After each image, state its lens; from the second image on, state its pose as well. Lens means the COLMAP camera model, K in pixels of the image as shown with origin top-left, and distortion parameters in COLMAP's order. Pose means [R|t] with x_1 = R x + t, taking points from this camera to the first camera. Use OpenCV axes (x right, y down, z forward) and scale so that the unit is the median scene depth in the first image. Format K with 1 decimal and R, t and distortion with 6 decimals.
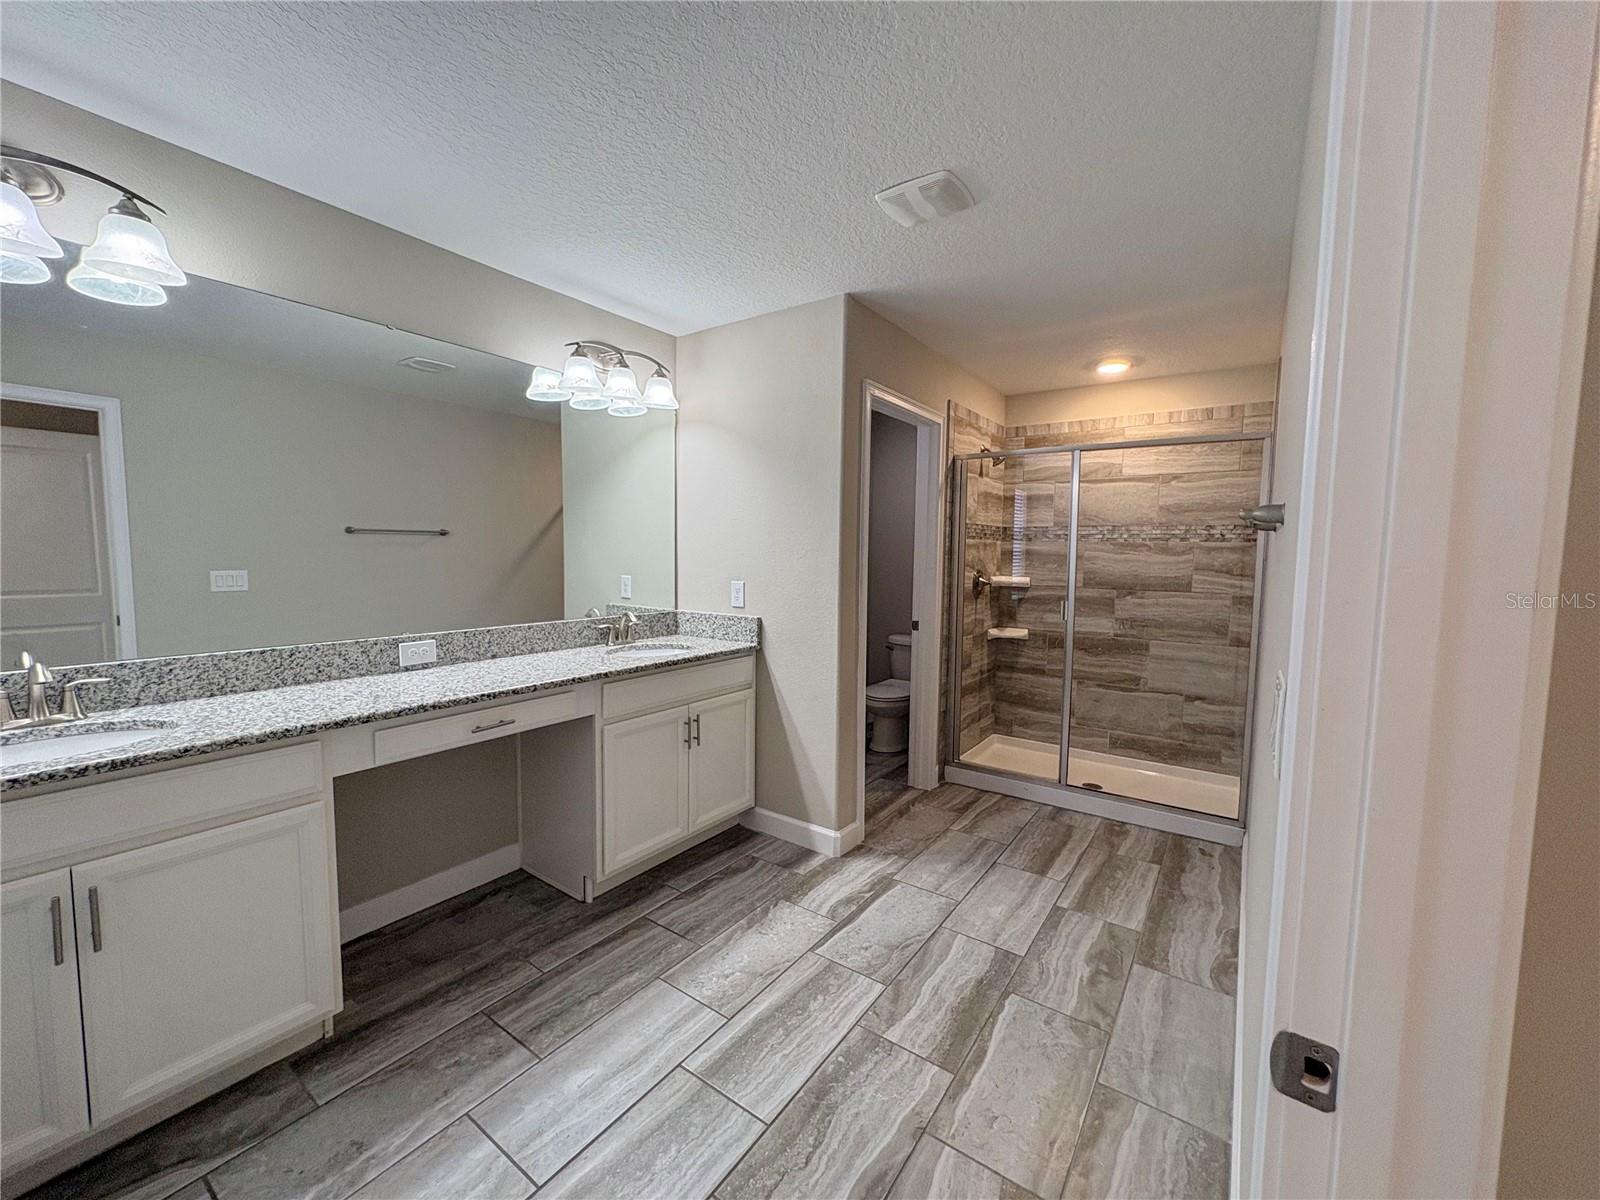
lens RADIAL K [[639.7, 0, 802.8], [0, 639.7, 598.4], [0, 0, 1]] dist [-0.000113, 0.000384]
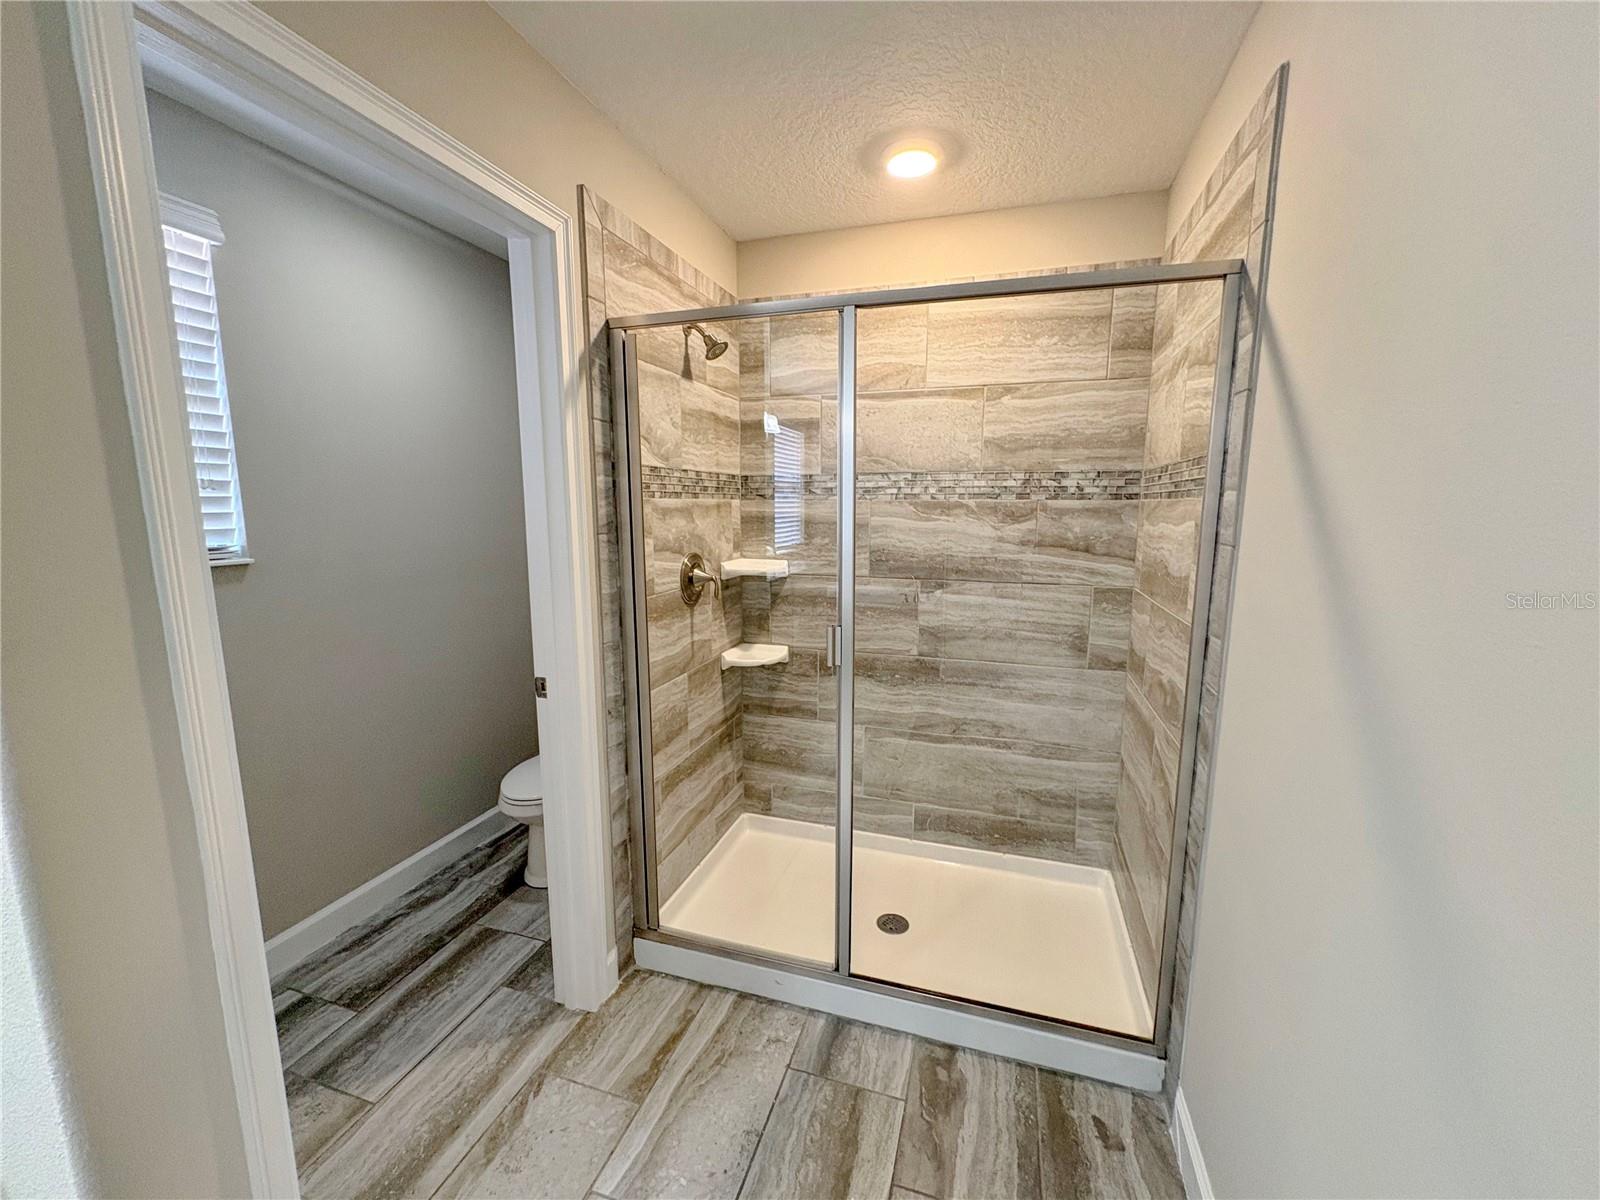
lens RADIAL K [[639.7, 0, 804.4], [0, 639.7, 598.1], [0, 0, 1]] dist [-0.000113, 0.000384]
pose [[0.952302, -0.056980, 0.299789, 0.226781], [0.033847, 0.996074, 0.081803, -0.055269], [-0.303273, -0.067754, 0.950492, 0.509650]]
